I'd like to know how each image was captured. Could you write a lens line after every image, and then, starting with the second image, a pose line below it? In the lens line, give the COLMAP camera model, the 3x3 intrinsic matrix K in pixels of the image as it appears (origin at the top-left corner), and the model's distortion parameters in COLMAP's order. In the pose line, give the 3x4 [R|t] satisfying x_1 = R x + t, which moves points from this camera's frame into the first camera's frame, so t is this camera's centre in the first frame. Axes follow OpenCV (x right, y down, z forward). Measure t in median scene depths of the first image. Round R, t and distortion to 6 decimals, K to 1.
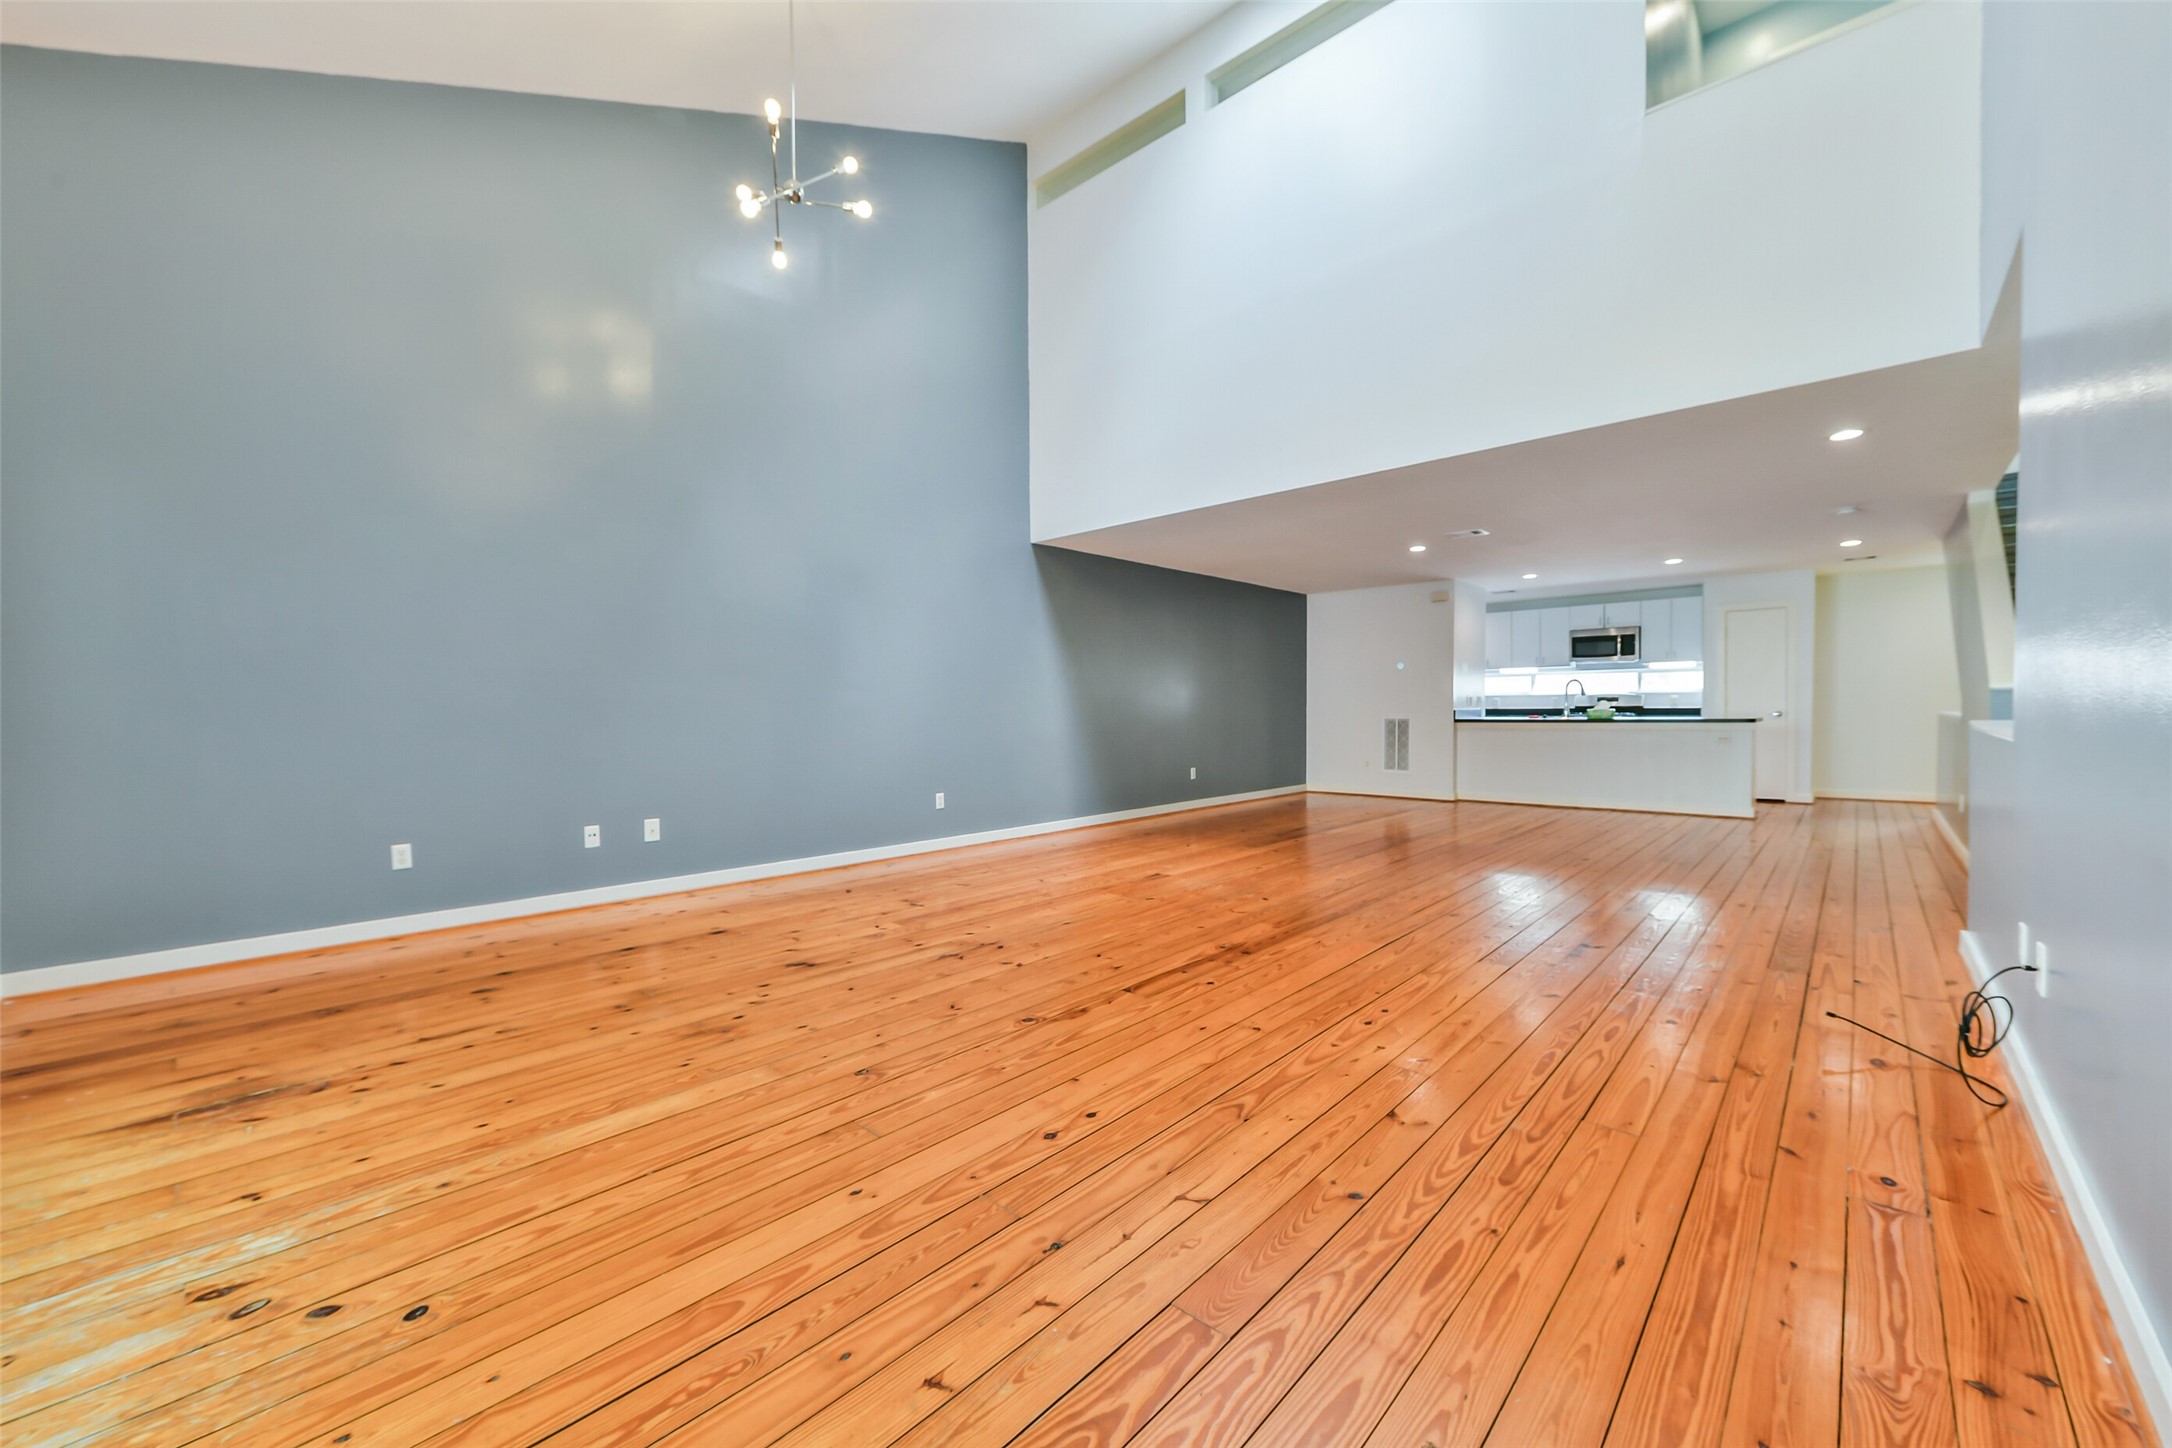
lens RADIAL K [[855.1, 0, 1076.2], [0, 855.1, 726.5], [0, 0, 1]] dist [-0.004158, -0.000378]
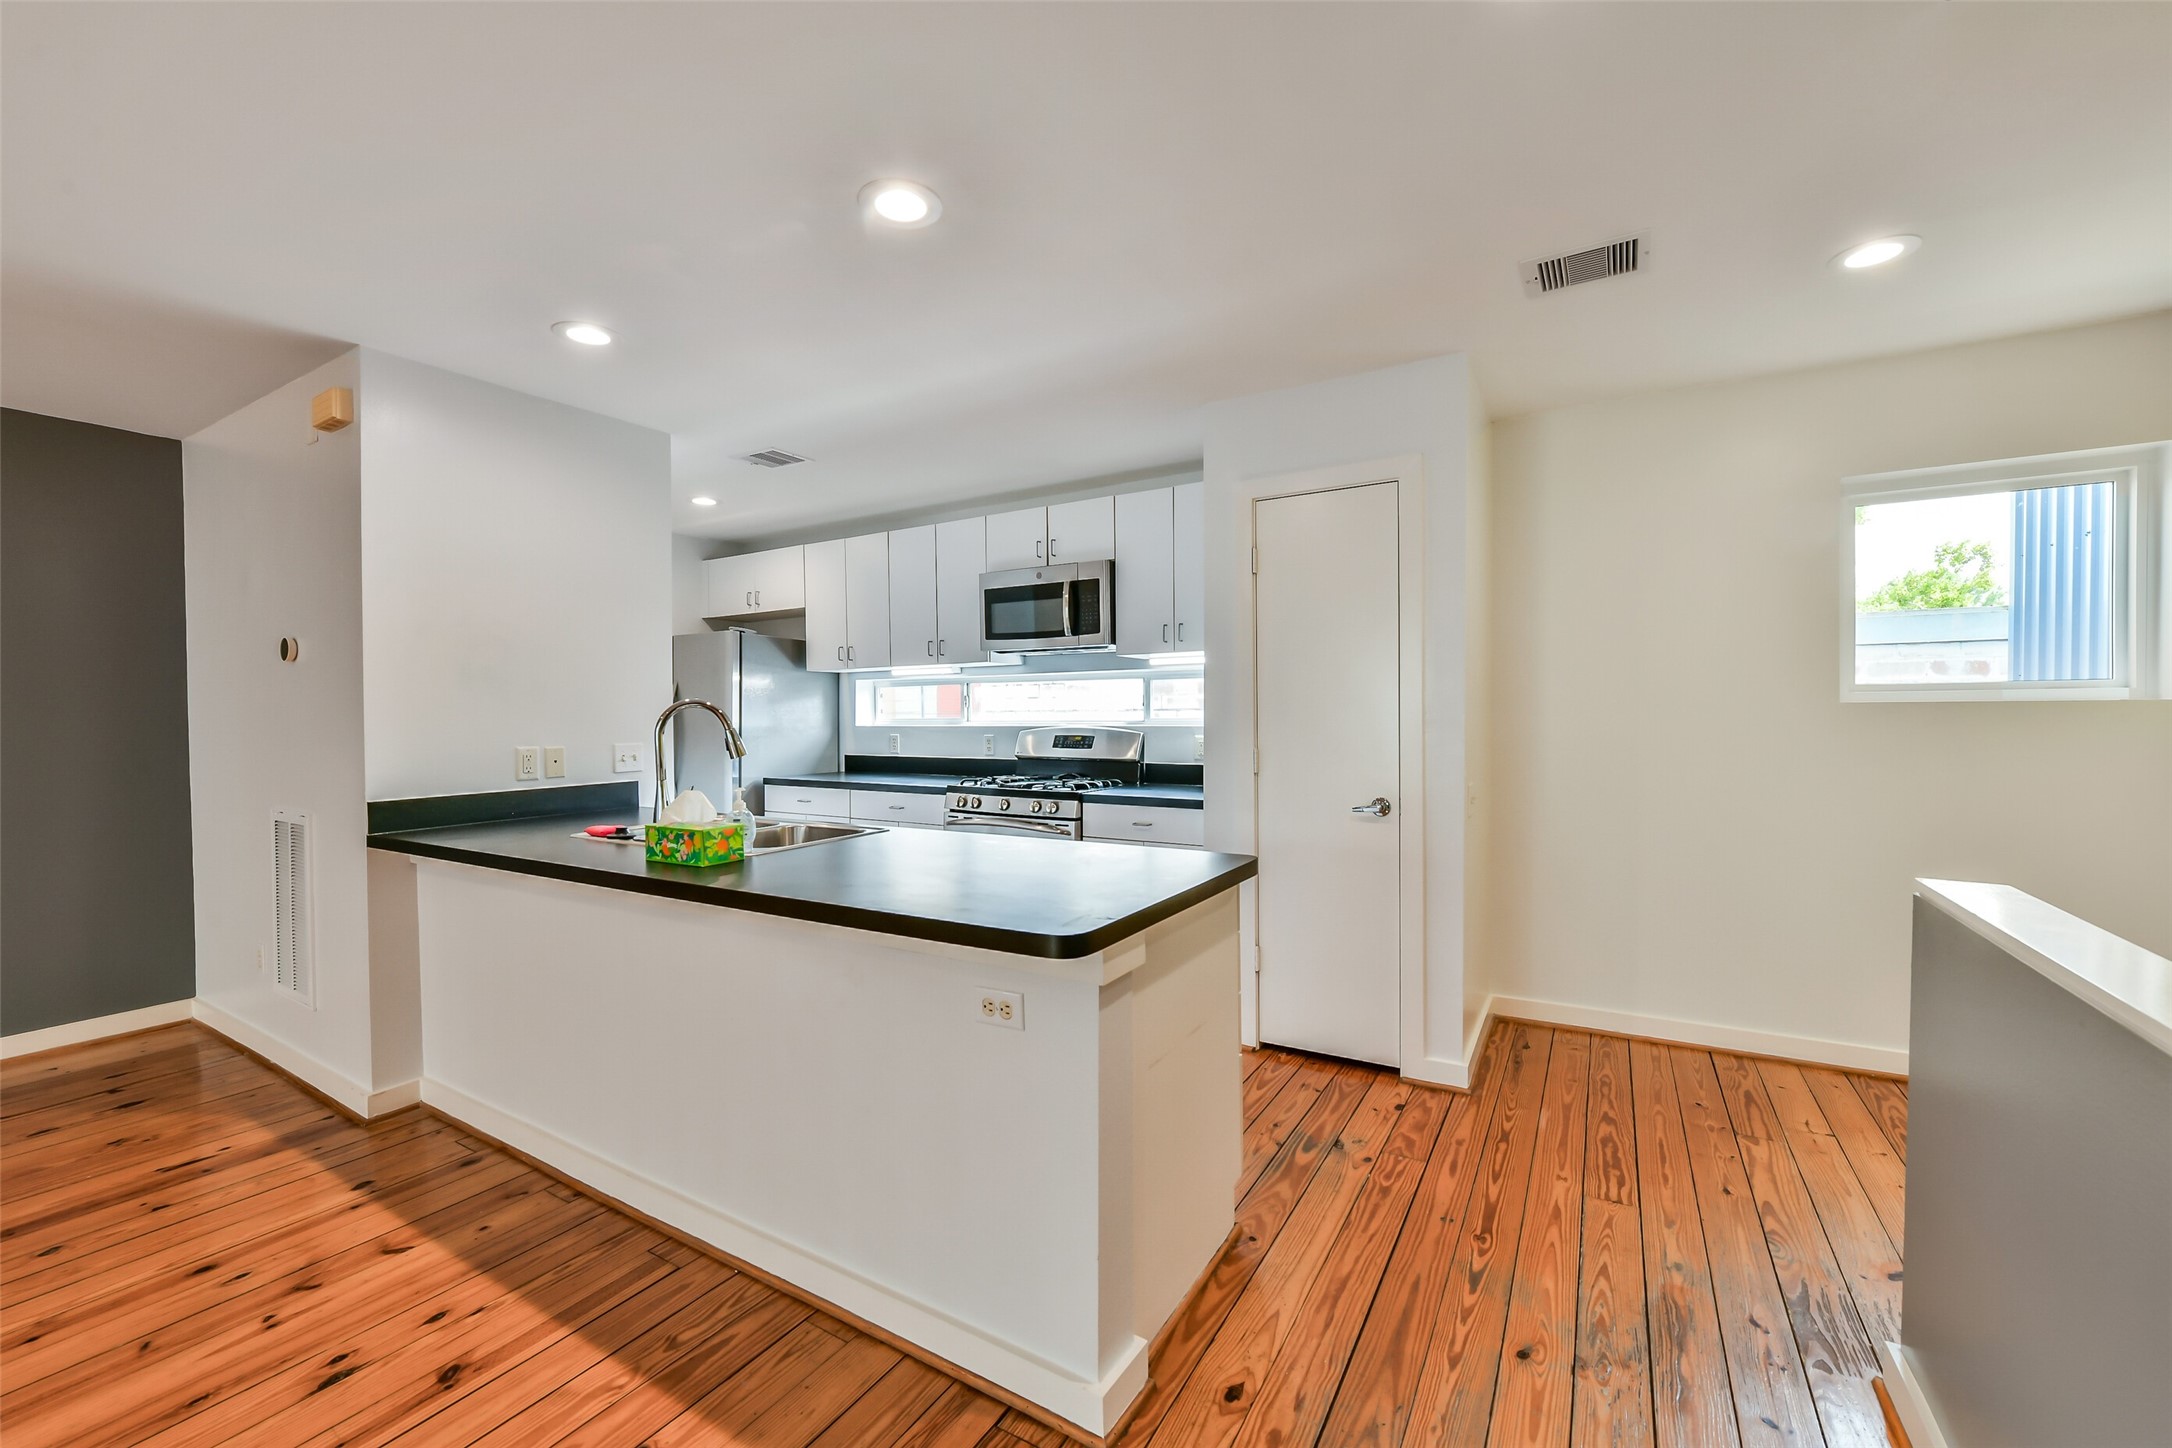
lens RADIAL K [[855.1, 0, 1095.6], [0, 855.1, 723.3], [0, 0, 1]] dist [-0.004158, -0.000378]
pose [[0.980032, -0.000451, 0.198840, 0.558790], [0.001865, 0.999974, -0.006924, -0.038777], [-0.198832, 0.007157, 0.980007, 0.599738]]
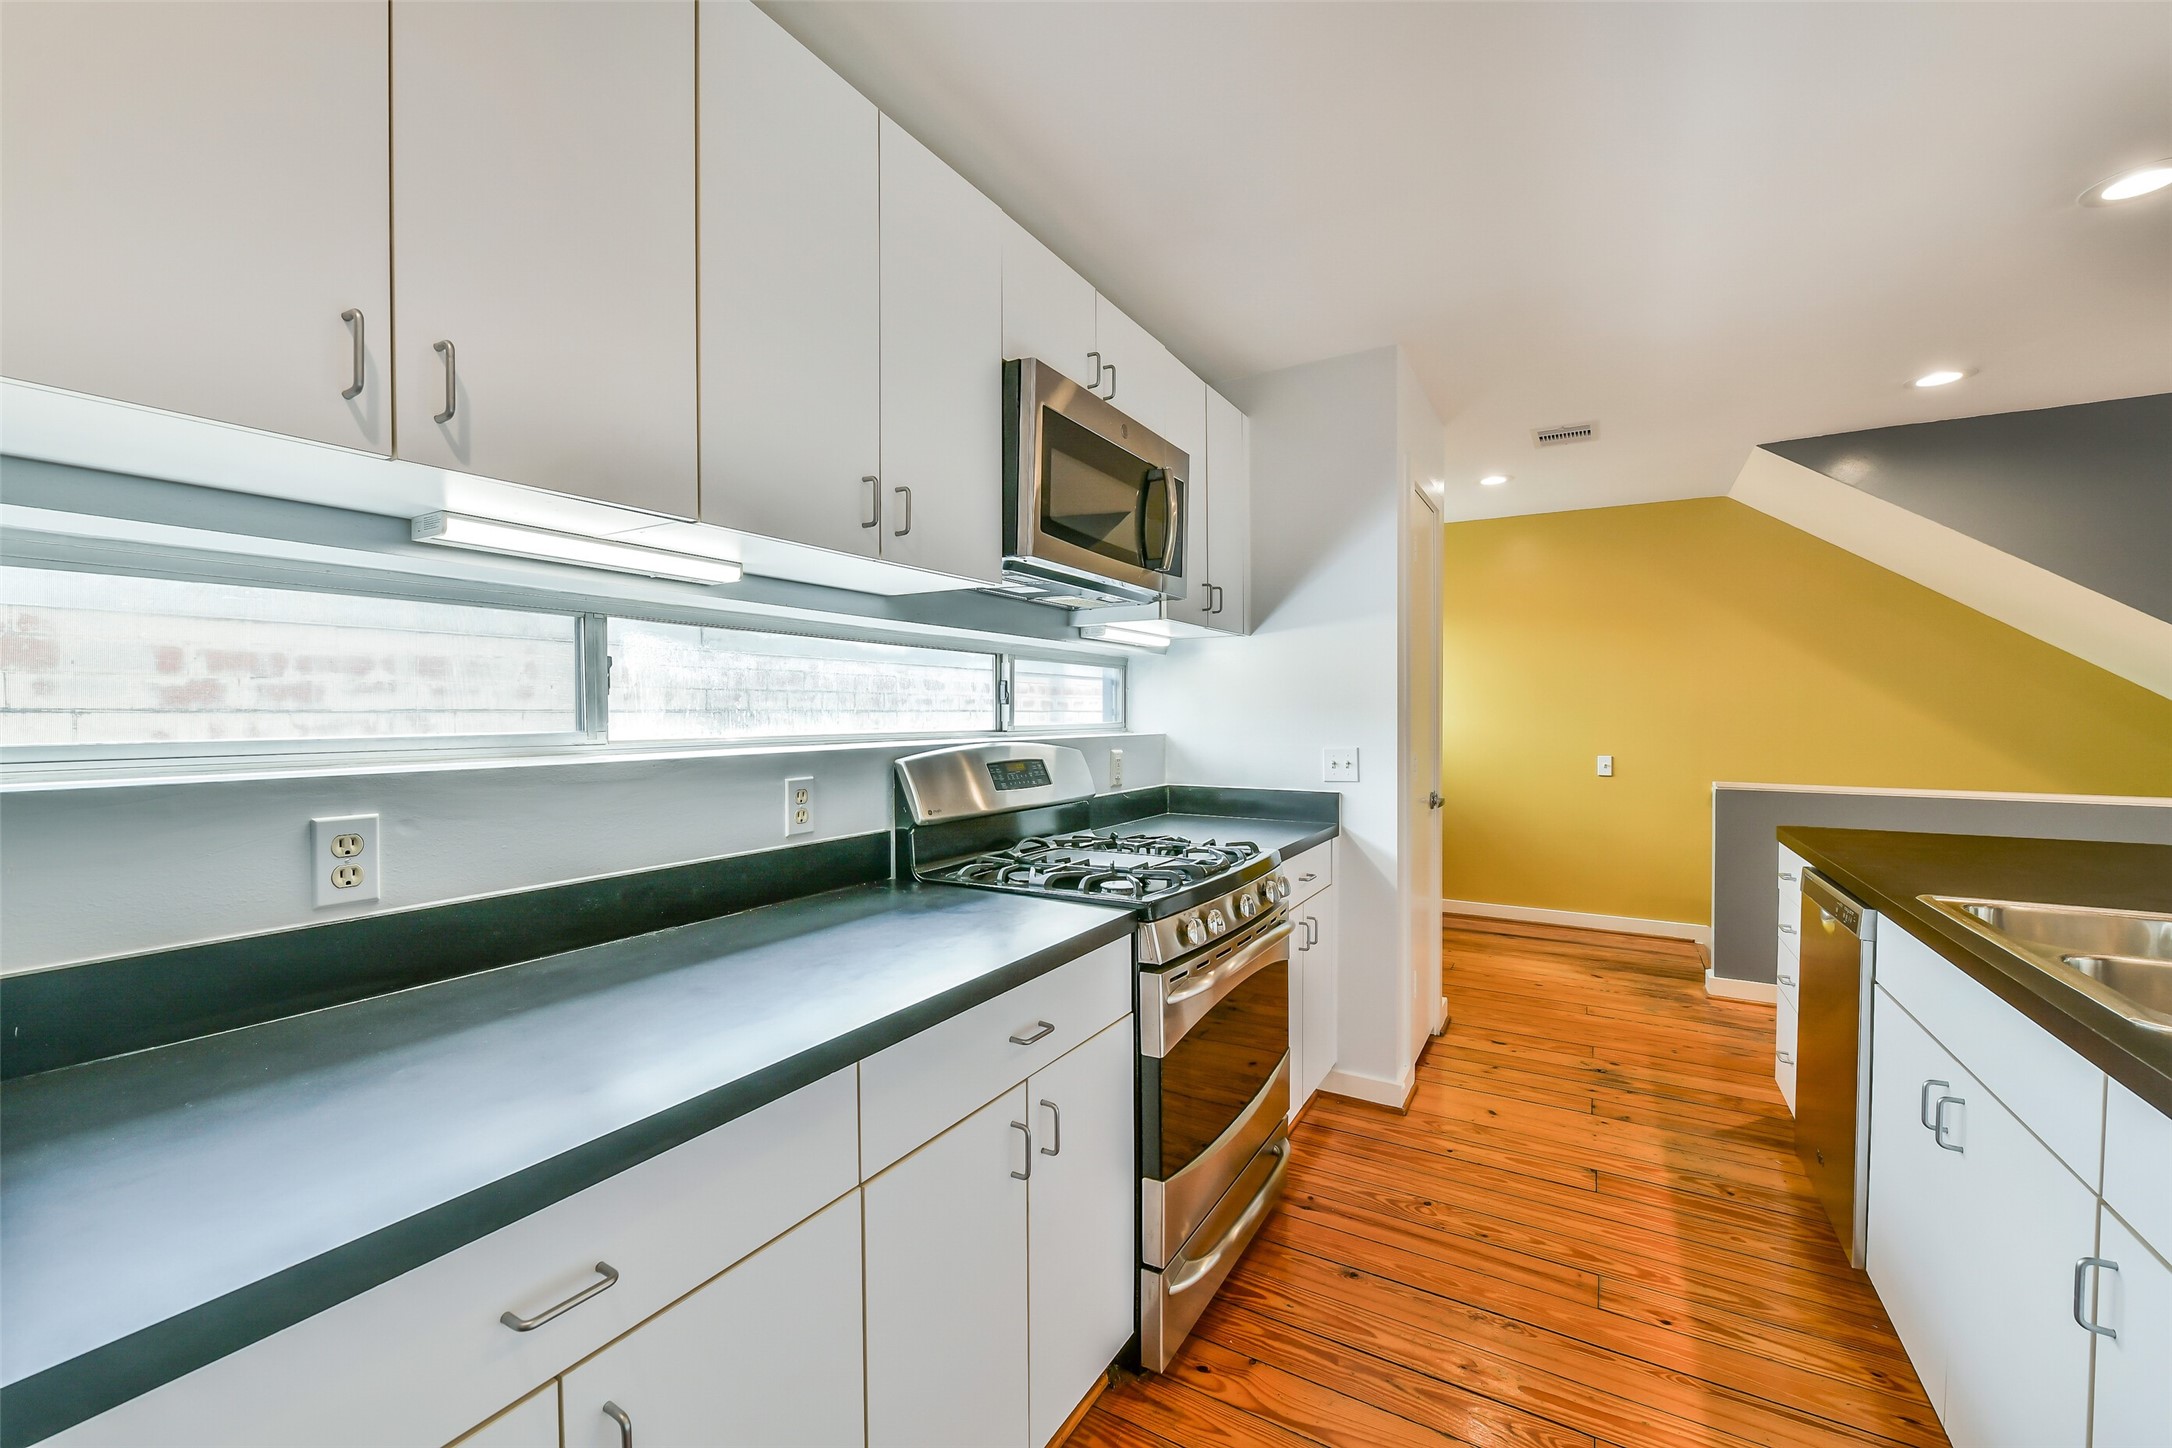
lens RADIAL K [[855.1, 0, 1085.9], [0, 855.1, 724.1], [0, 0, 1]] dist [-0.004158, -0.000378]
pose [[-0.207961, -0.000968, 0.978137, 0.425873], [0.021495, 0.999754, 0.005559, -0.045580], [-0.977901, 0.022181, -0.207889, 1.048306]]
